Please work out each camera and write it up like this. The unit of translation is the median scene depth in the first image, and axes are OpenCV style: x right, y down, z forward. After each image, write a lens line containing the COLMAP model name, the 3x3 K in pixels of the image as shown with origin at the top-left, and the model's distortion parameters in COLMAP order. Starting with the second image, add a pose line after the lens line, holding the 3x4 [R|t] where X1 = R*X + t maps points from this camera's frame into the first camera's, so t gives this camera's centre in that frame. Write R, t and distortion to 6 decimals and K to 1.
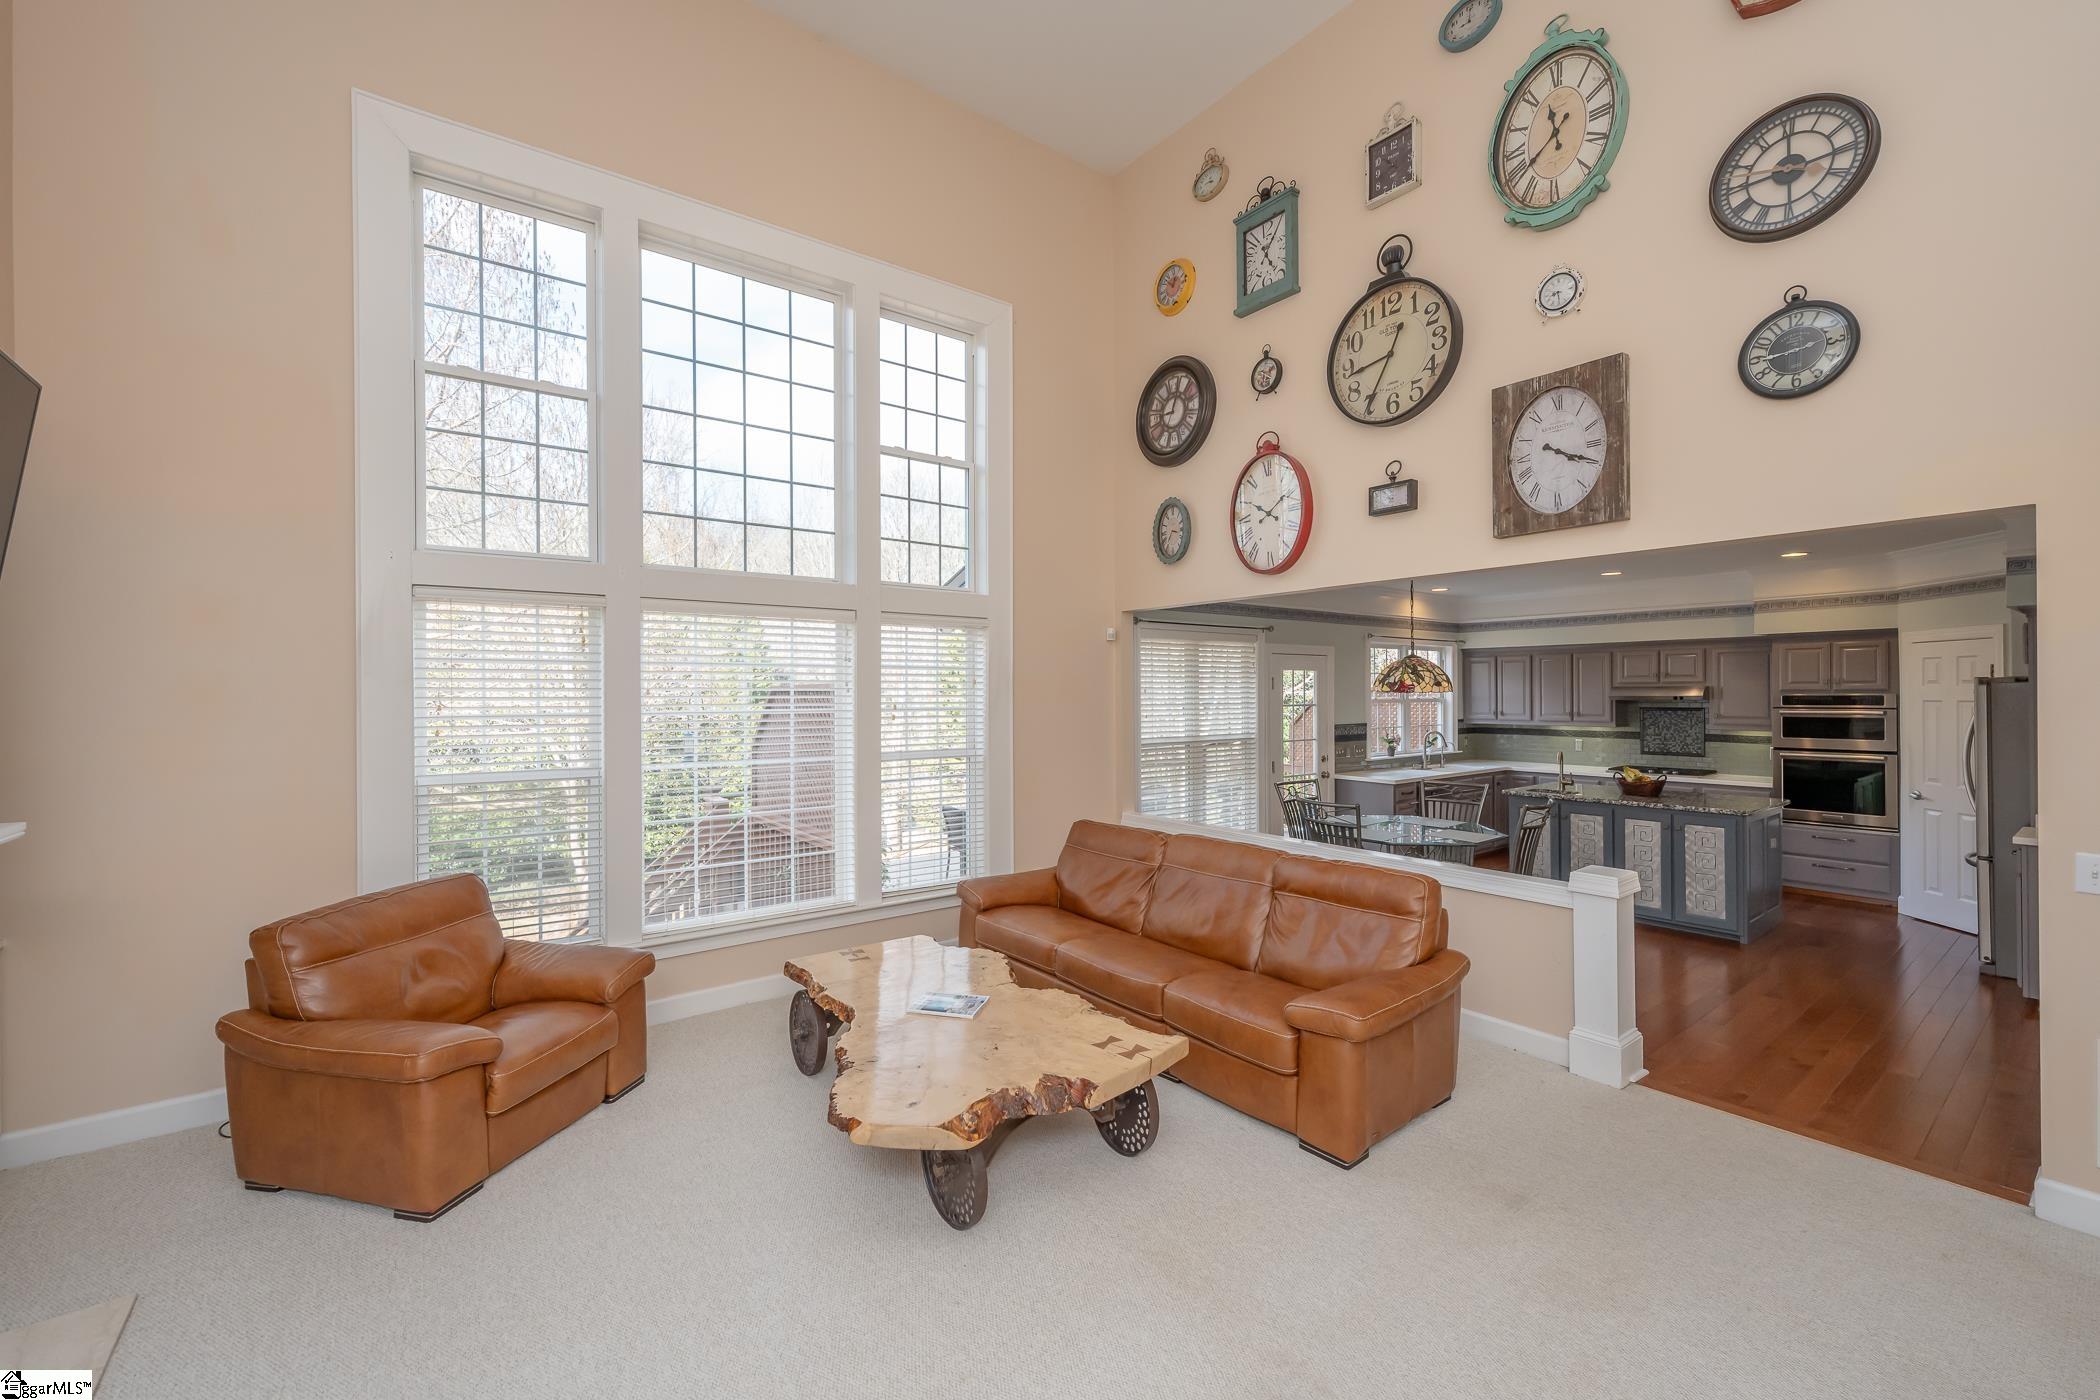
lens RADIAL K [[842.1, 0, 1083.2], [0, 842.1, 694.7], [0, 0, 1]] dist [-0.003243, -0.000013]
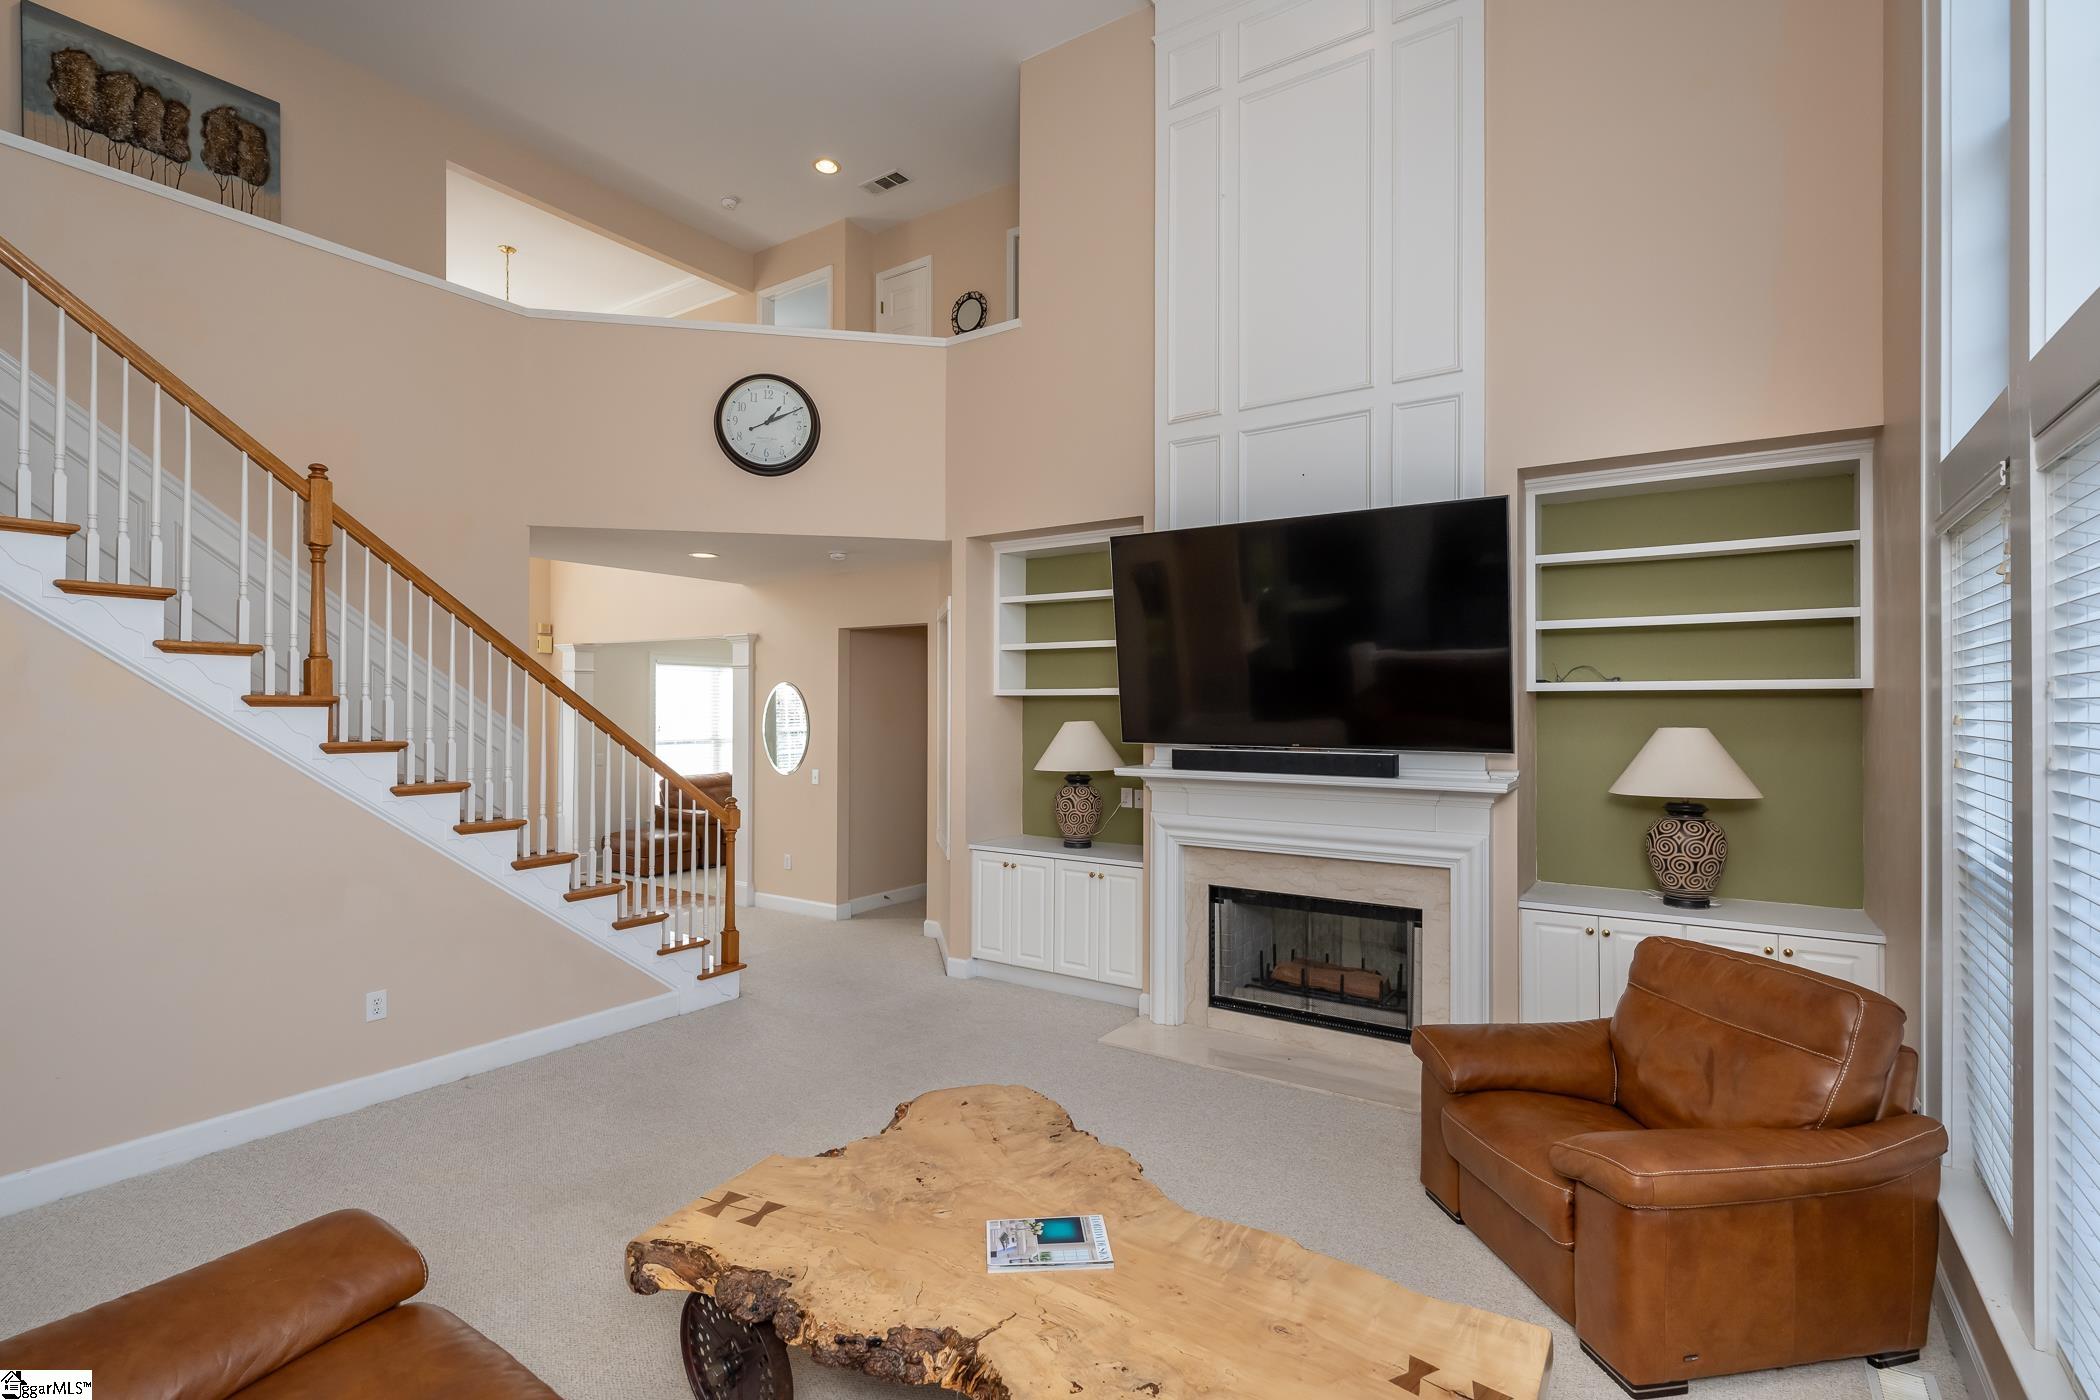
lens RADIAL K [[965.6, 0, 1023.0], [0, 965.6, 691.7], [0, 0, 1]] dist [-0.000669, -0.001504]
pose [[-0.959642, -0.003825, -0.281198, 0.028047], [0.000574, 0.999879, -0.015563, 0.002783], [0.281224, -0.015096, -0.959523, 1.089306]]
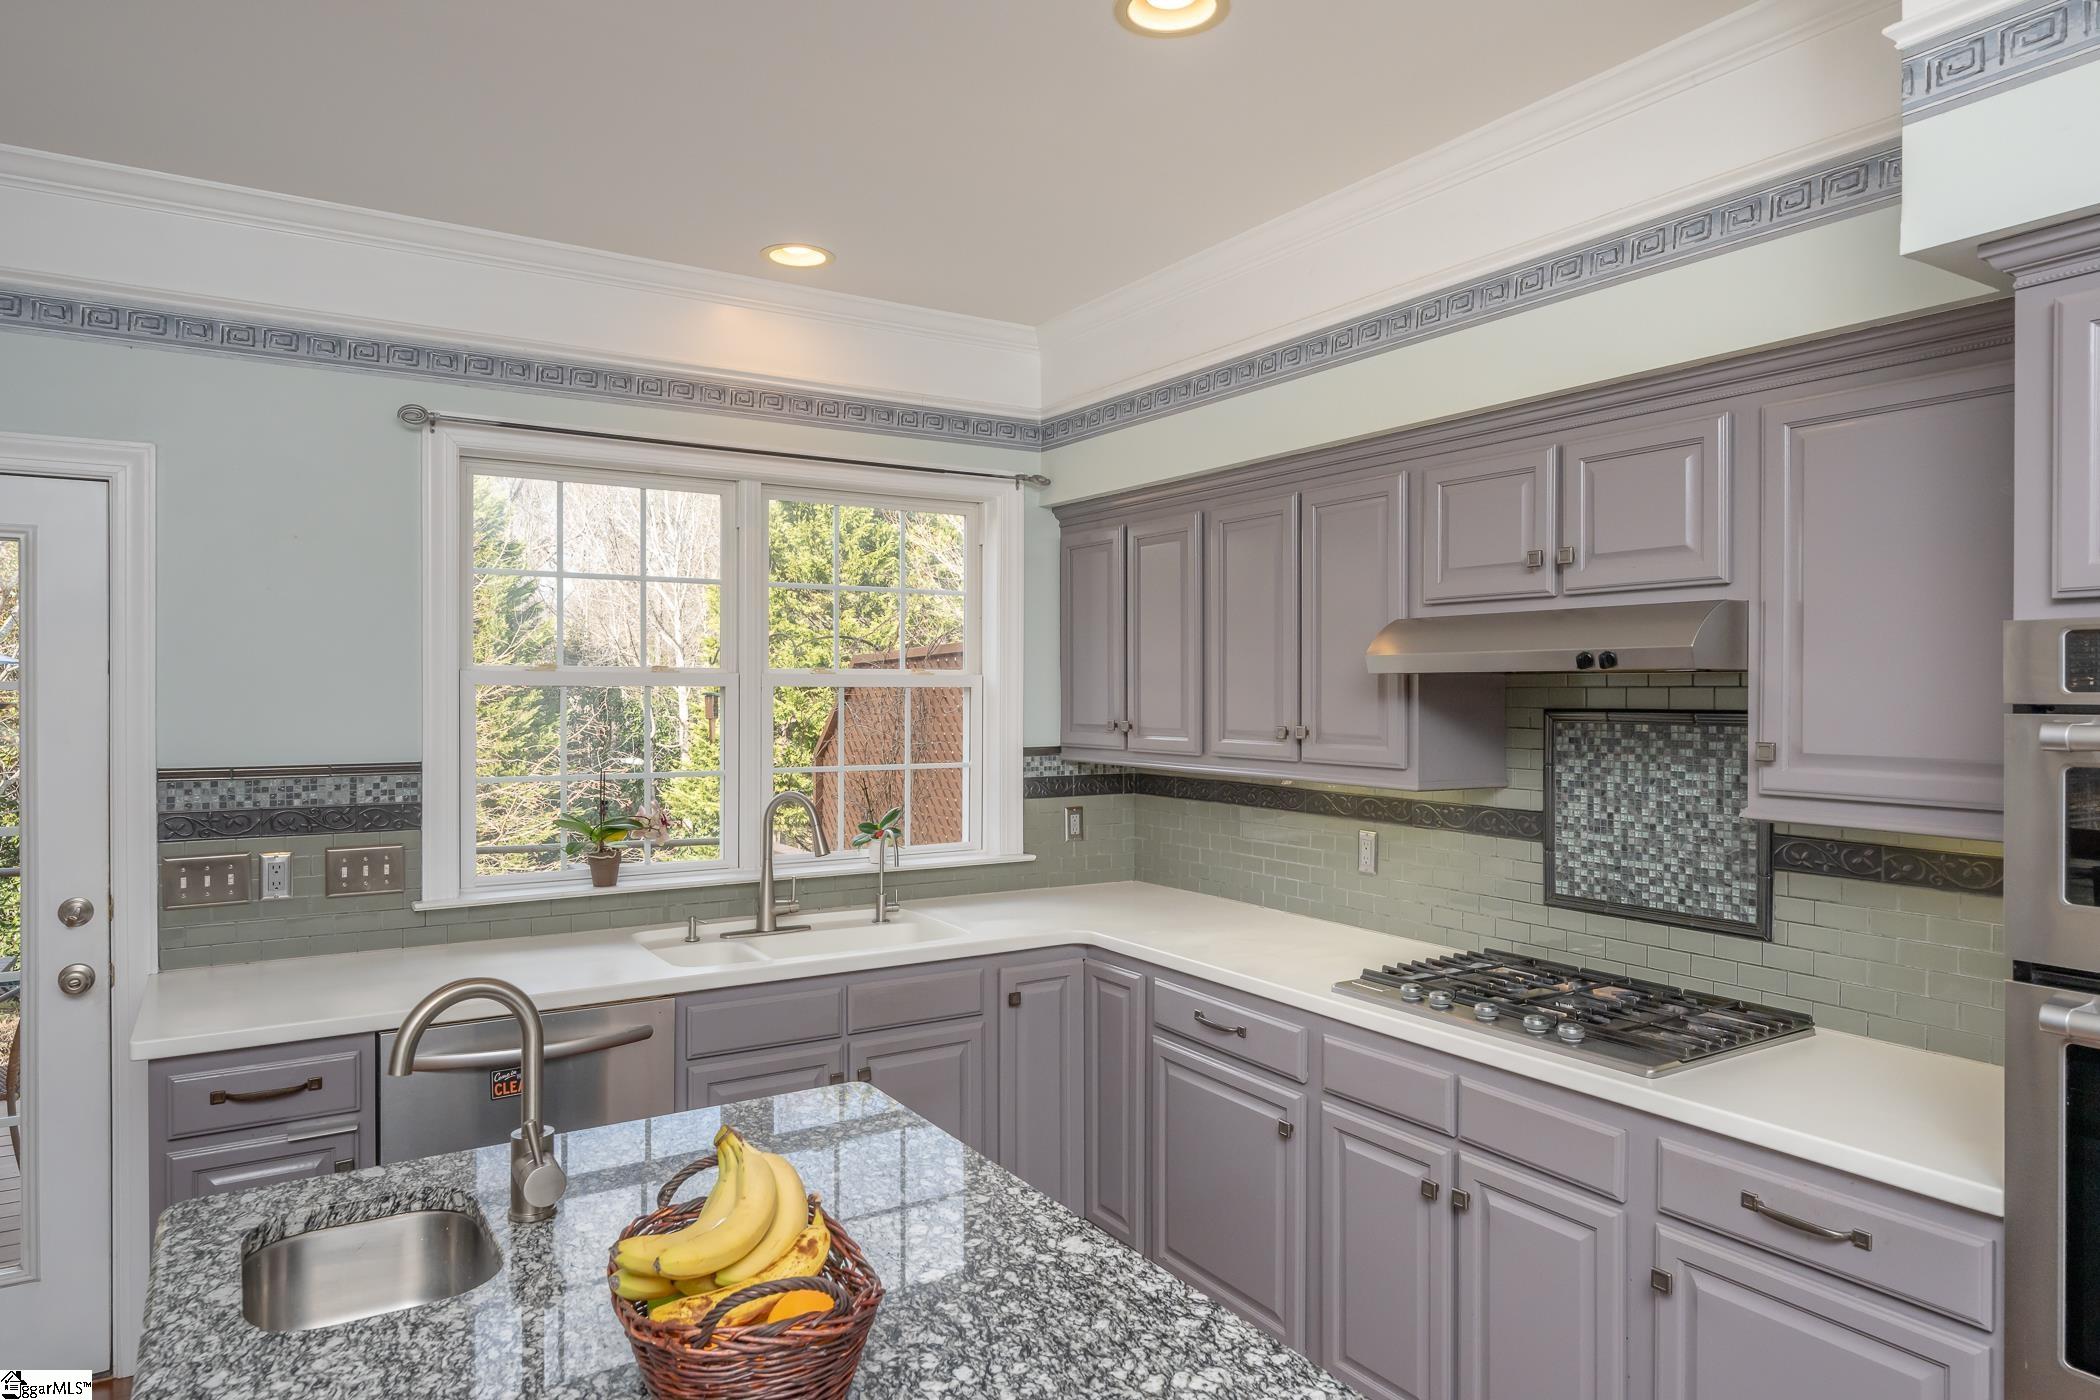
lens RADIAL K [[1307.3, 0, 1055.2], [0, 1307.3, 696.8], [0, 0, 1]] dist [0.001924, 0.005194]
pose [[0.994557, 0.005146, -0.104070, 0.953111], [-0.004519, 0.999970, 0.006267, 0.018263], [0.104099, -0.005762, 0.994550, 1.053388]]
